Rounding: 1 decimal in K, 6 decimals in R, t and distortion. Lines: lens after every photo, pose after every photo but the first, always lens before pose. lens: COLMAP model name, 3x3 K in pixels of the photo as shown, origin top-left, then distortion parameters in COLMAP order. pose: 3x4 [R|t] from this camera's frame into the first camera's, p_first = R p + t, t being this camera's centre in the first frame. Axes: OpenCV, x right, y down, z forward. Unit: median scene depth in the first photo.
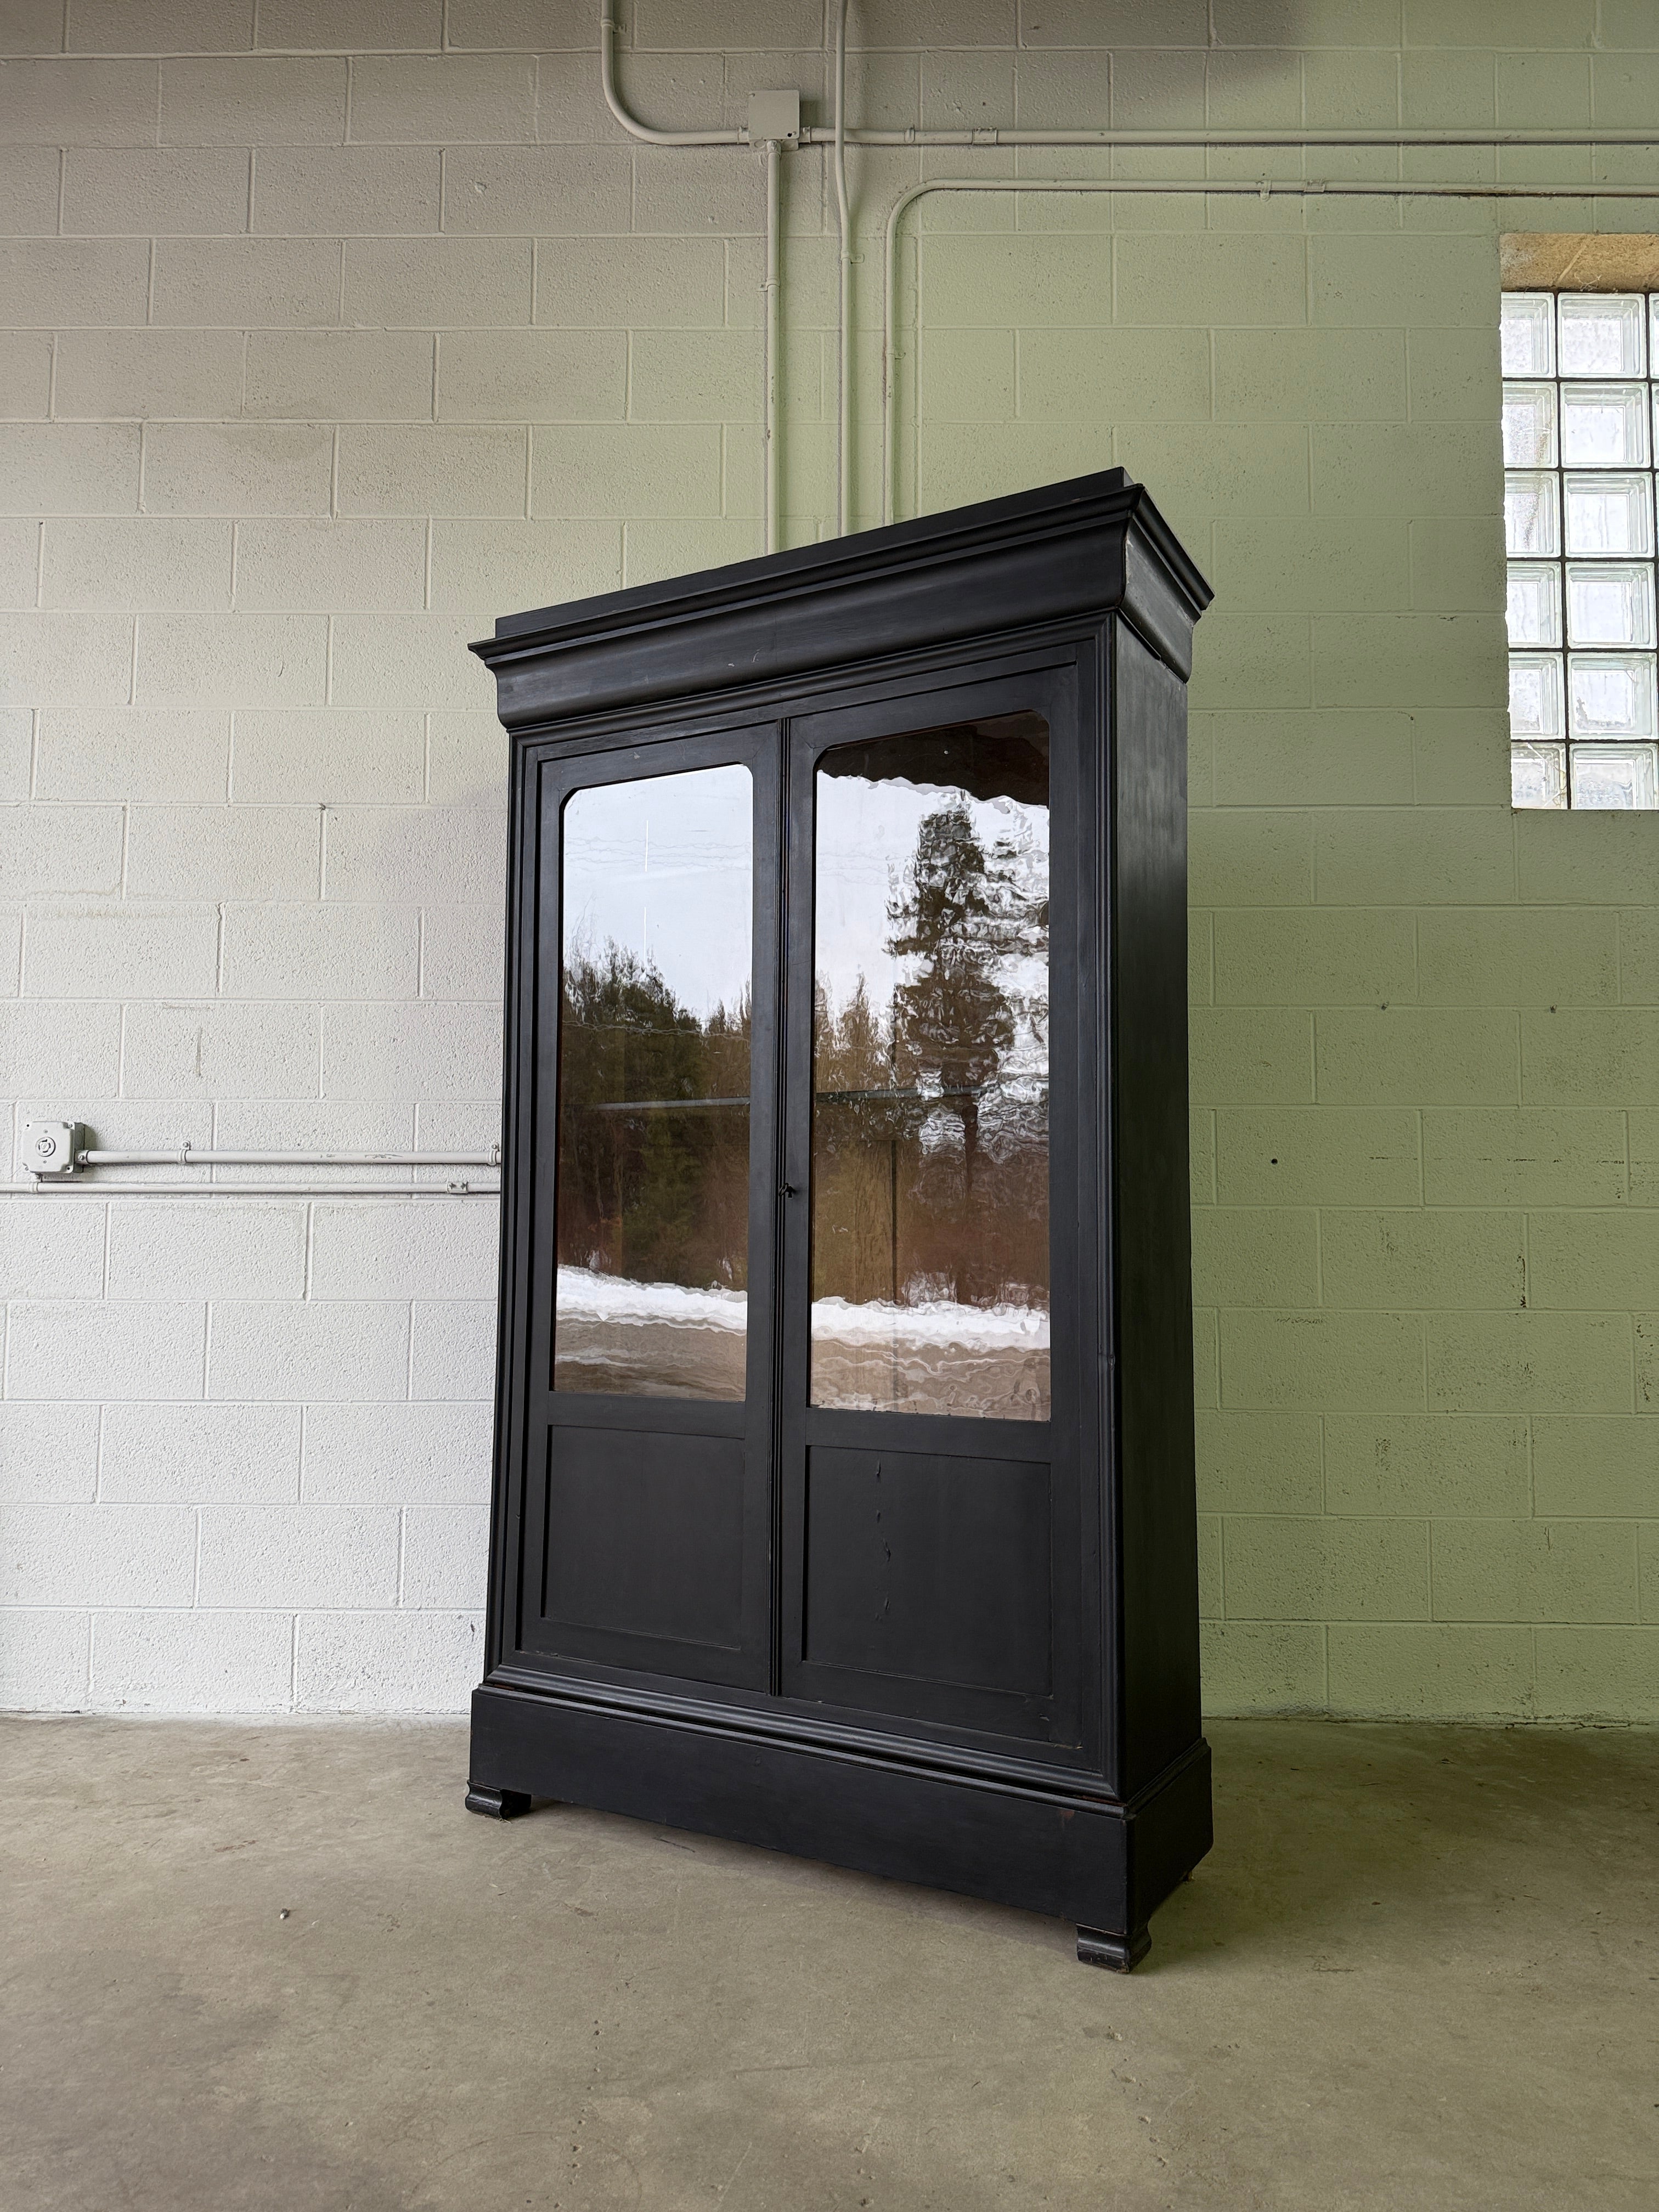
lens RADIAL K [[1556.5, 0, 823.4], [0, 1556.5, 1107.3], [0, 0, 1]] dist [0.017135, -0.023207]
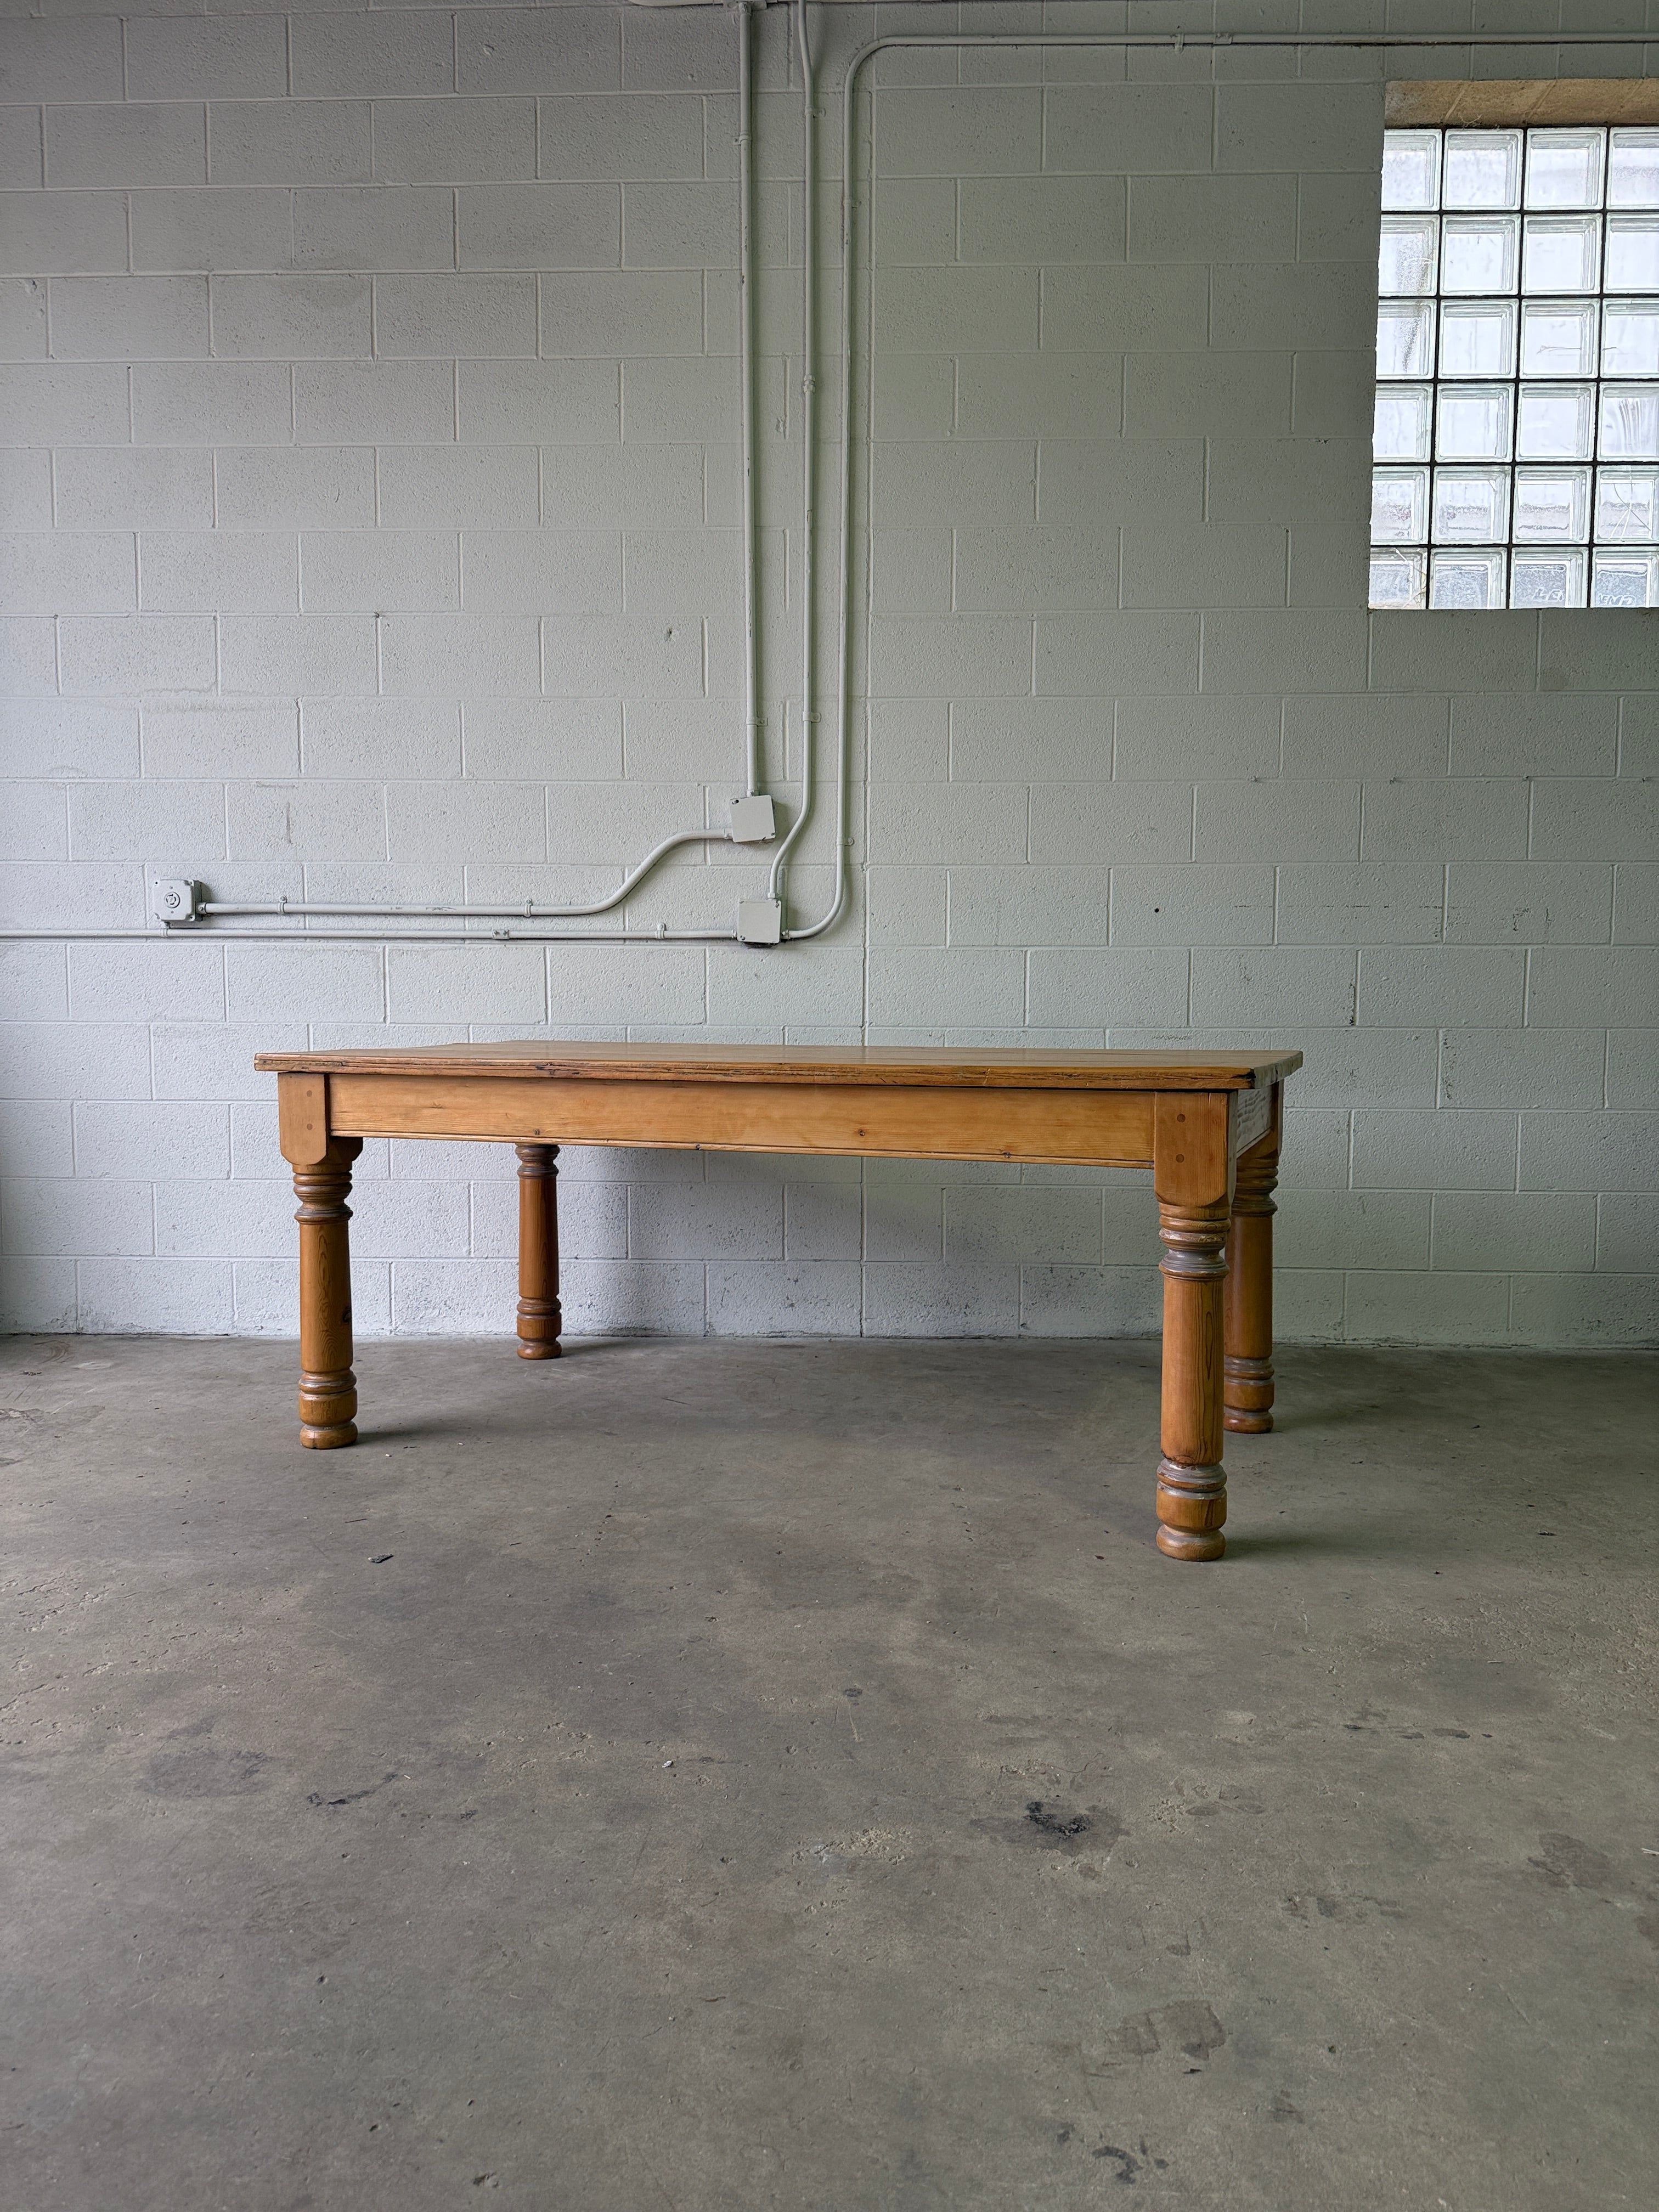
lens RADIAL K [[1556.5, 0, 831.9], [0, 1556.5, 1109.8], [0, 0, 1]] dist [0.017135, -0.023207]
pose [[0.999779, -0.001696, -0.020966, 0.055914], [0.004841, 0.988540, 0.150879, 0.005136], [0.020470, -0.150947, 0.988330, -0.248559]]
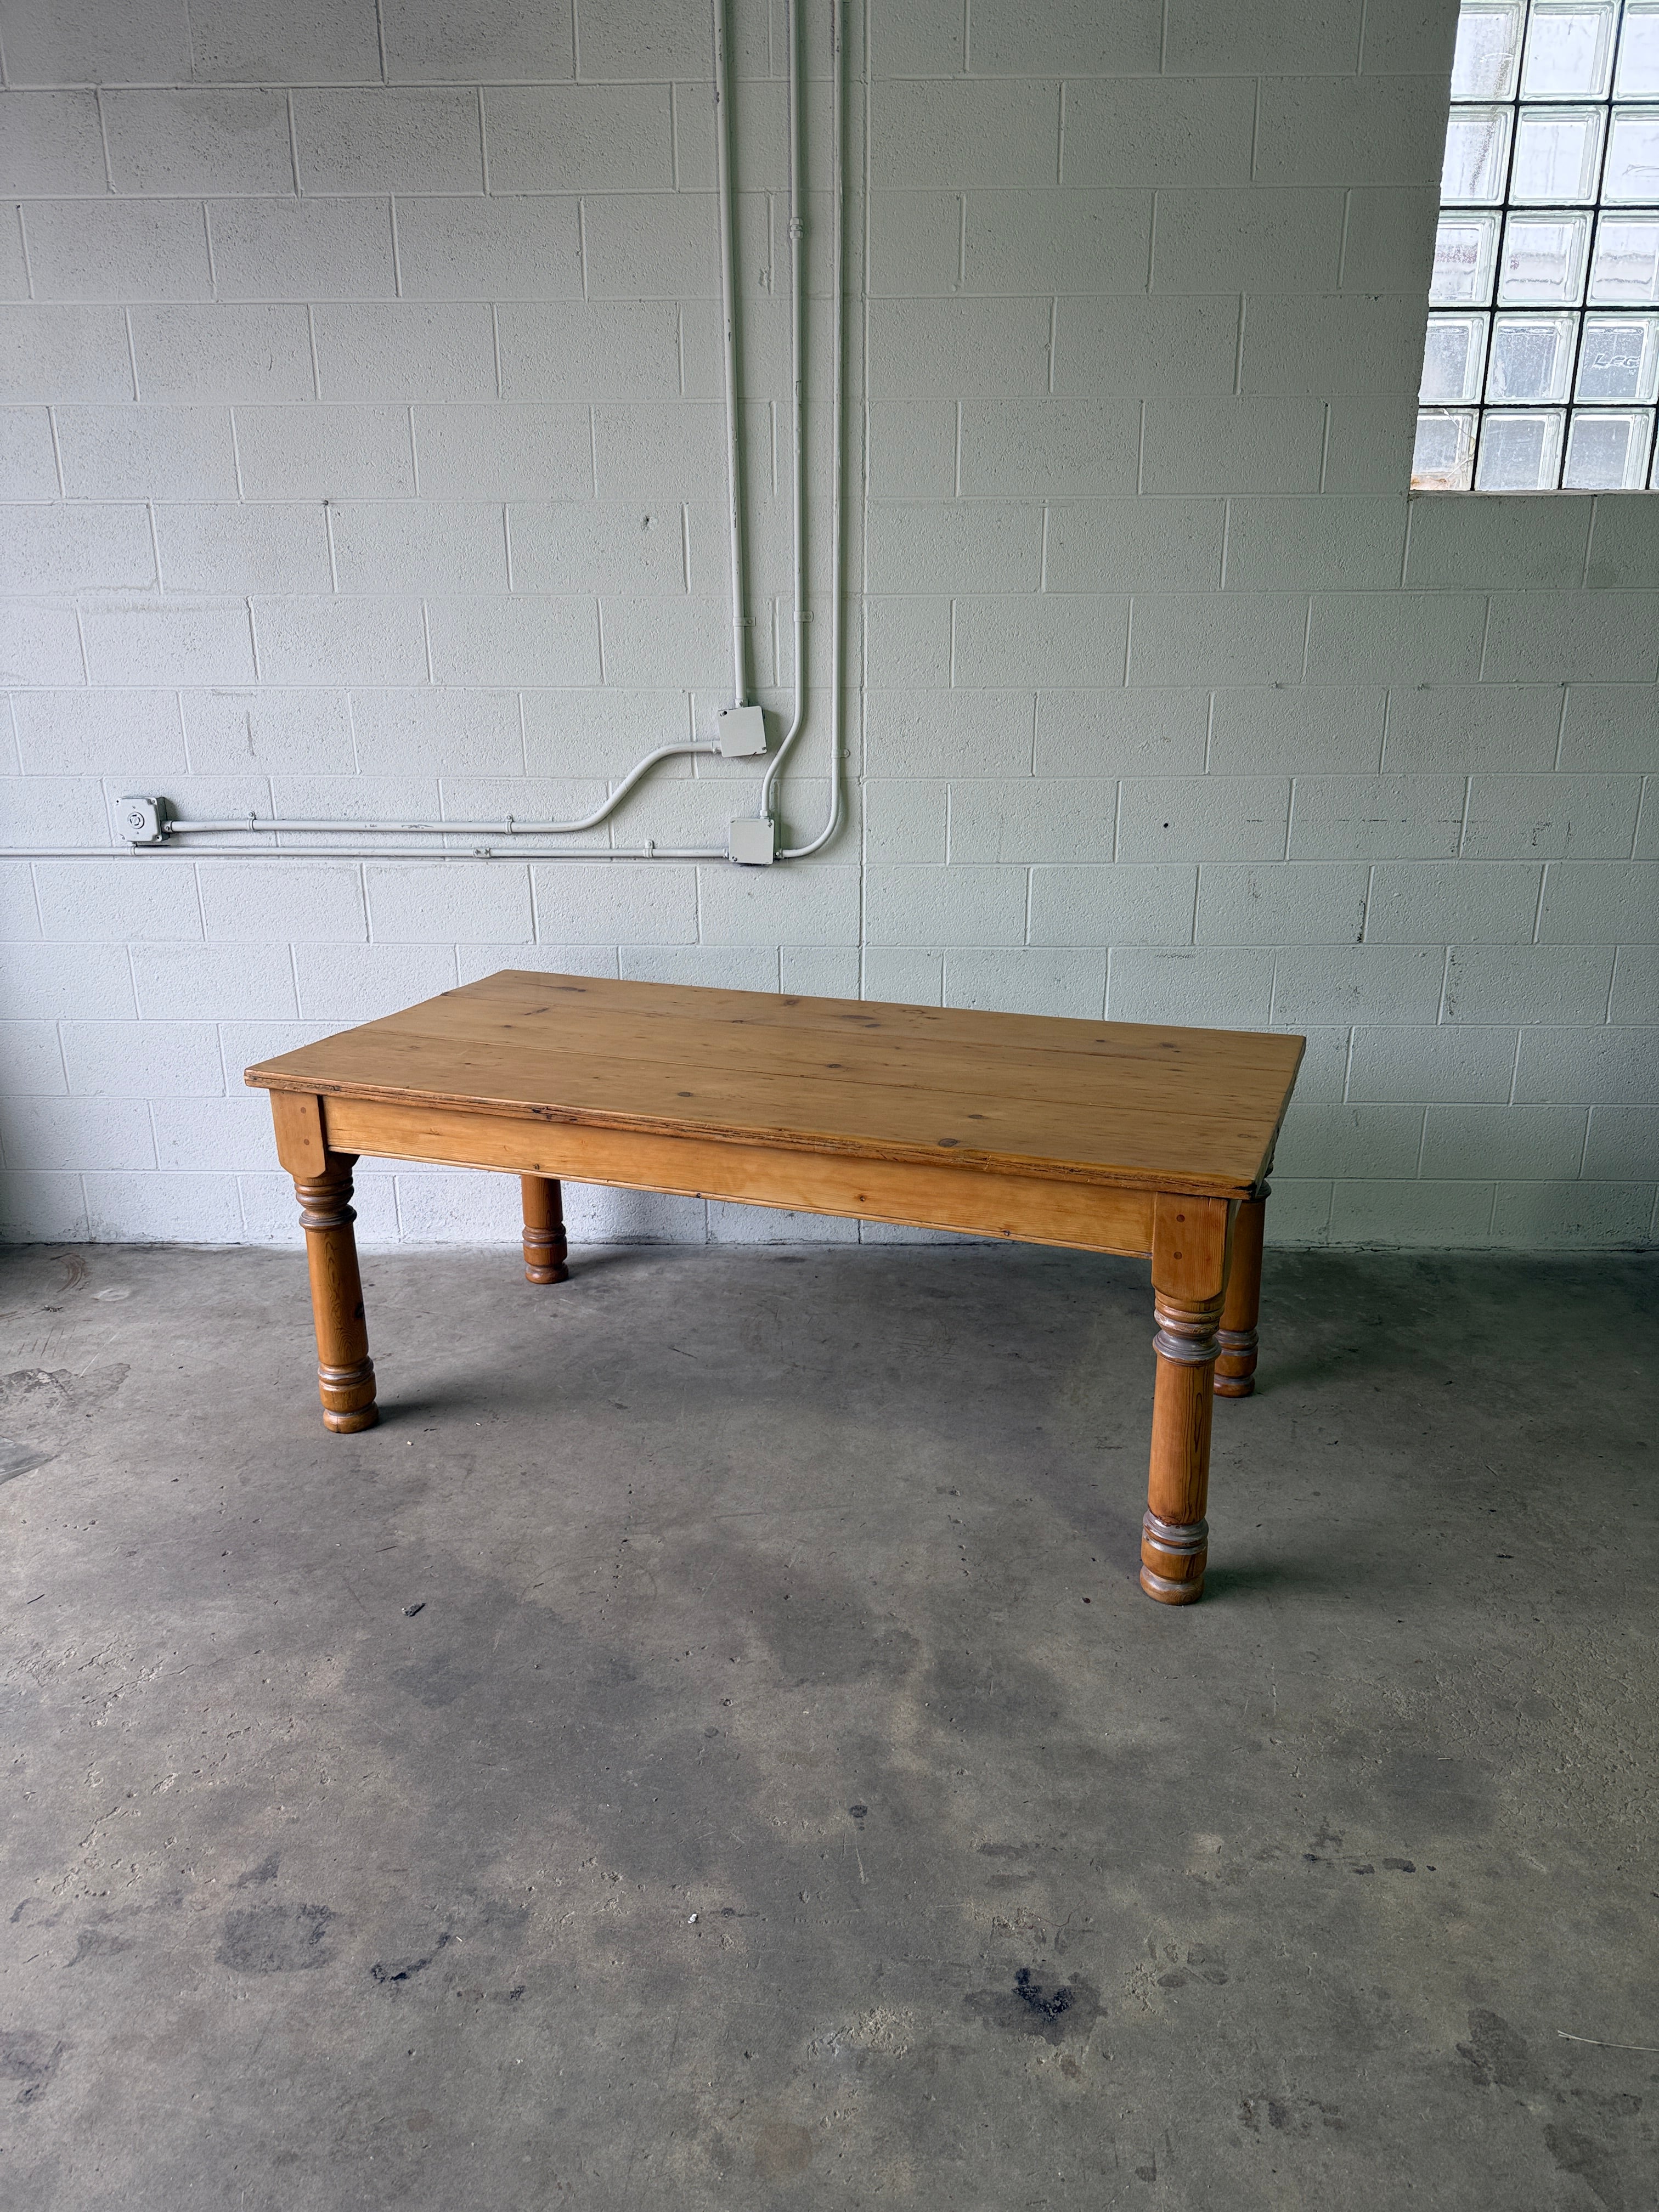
lens RADIAL K [[1556.5, 0, 836.4], [0, 1556.5, 1110.5], [0, 0, 1]] dist [0.017135, -0.023207]
pose [[0.999889, -0.006086, -0.013600, 0.052402], [0.010808, 0.924557, 0.380891, -0.216101], [0.010256, -0.380995, 0.924520, -0.182293]]
